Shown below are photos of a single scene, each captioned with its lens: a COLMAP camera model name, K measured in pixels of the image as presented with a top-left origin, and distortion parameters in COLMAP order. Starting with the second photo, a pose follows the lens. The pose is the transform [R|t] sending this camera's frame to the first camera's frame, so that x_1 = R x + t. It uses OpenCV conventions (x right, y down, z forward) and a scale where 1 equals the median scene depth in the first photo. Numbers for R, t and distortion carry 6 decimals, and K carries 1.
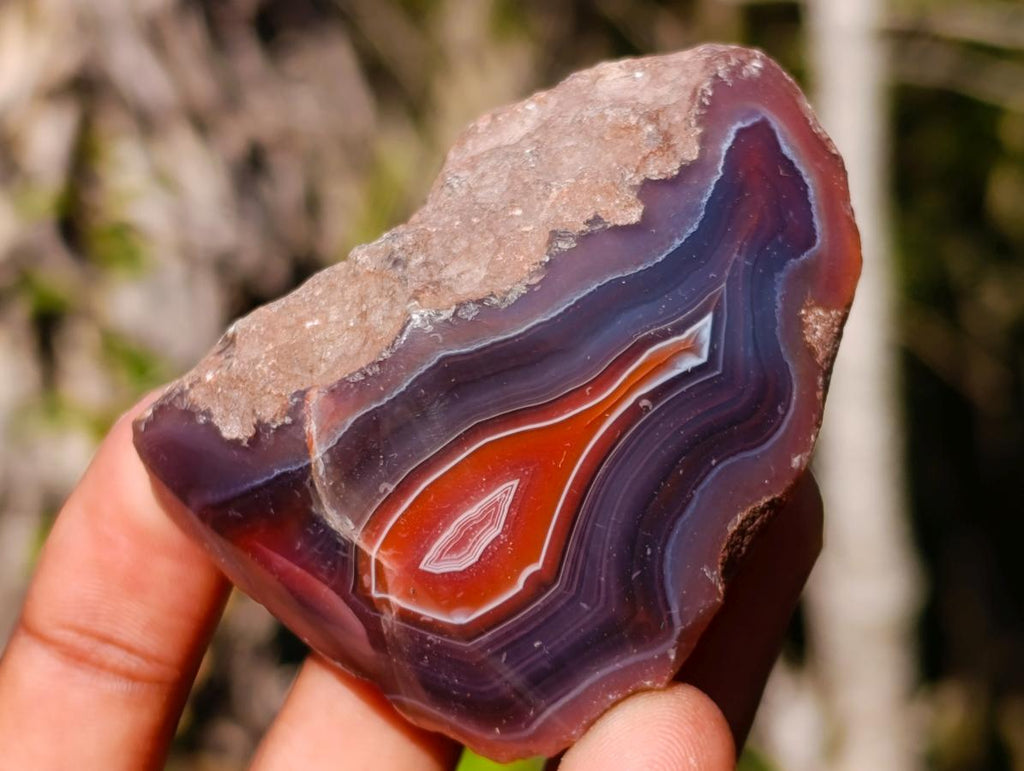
lens RADIAL K [[3119.4, 0, 512.2], [0, 3119.4, 386.1], [0, 0, 1]] dist [0.092141, 0.000000]
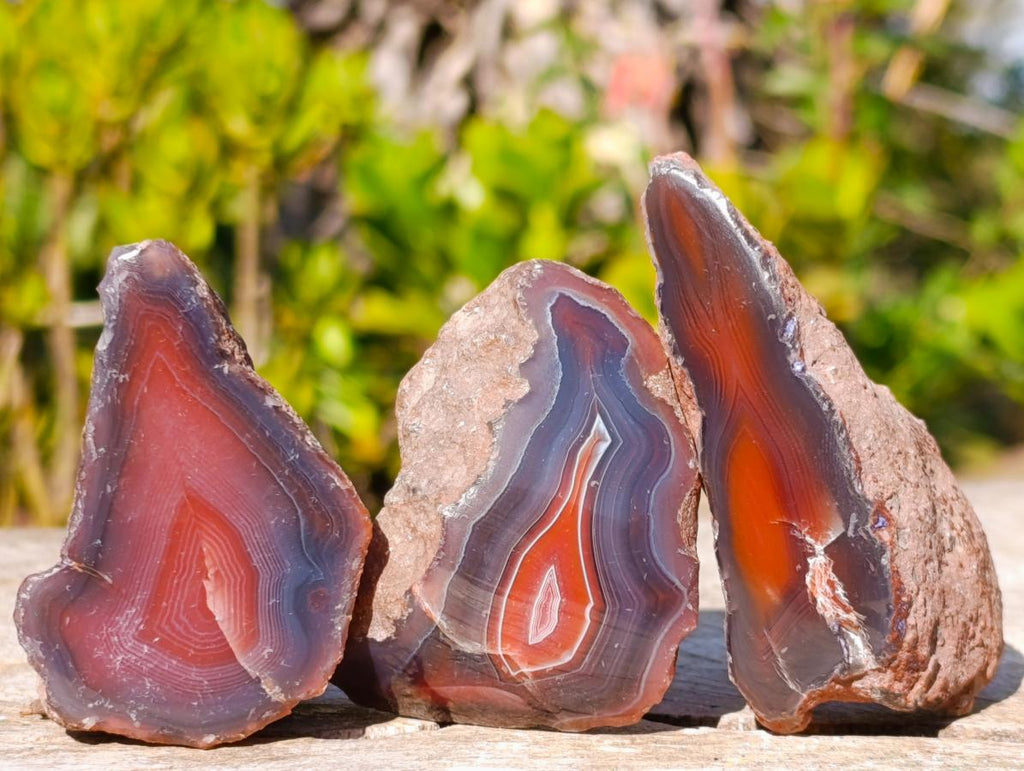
lens RADIAL K [[3119.4, 0, 511.6], [0, 3119.4, 385.4], [0, 0, 1]] dist [0.092141, 0.000000]
pose [[0.847043, -0.526752, 0.071071, -0.080765], [0.528789, 0.848665, -0.012256, -0.039804], [-0.053859, 0.047963, 0.997396, -0.605442]]
